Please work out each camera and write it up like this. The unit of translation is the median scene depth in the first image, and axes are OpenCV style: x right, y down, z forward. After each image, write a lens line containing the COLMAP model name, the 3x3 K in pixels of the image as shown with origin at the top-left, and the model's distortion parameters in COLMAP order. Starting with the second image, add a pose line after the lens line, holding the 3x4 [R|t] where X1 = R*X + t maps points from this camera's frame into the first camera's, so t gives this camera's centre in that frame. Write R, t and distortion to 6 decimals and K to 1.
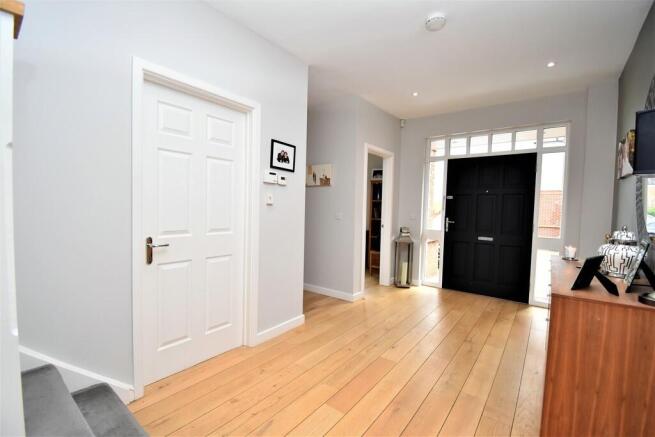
lens RADIAL K [[291.1, 0, 321.8], [0, 291.1, 217.6], [0, 0, 1]] dist [-0.000506, -0.000574]
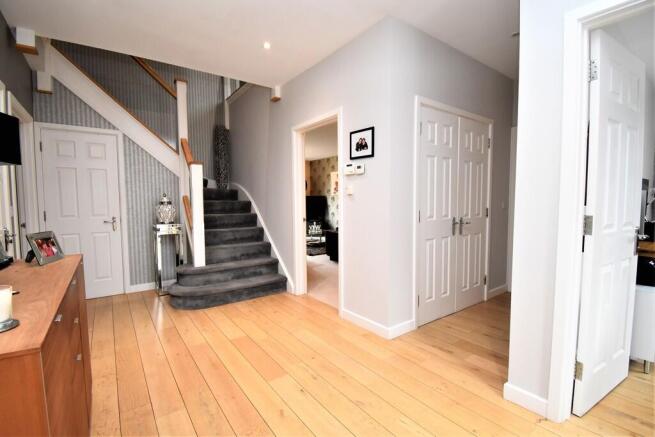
lens RADIAL K [[291.1, 0, 321.8], [0, 291.1, 217.6], [0, 0, 1]] dist [-0.000506, -0.000574]
pose [[-0.254589, 0.042077, -0.966133, 0.861626], [-0.033439, 0.998072, 0.052279, -0.013340], [0.966471, 0.045617, -0.252692, 1.152657]]
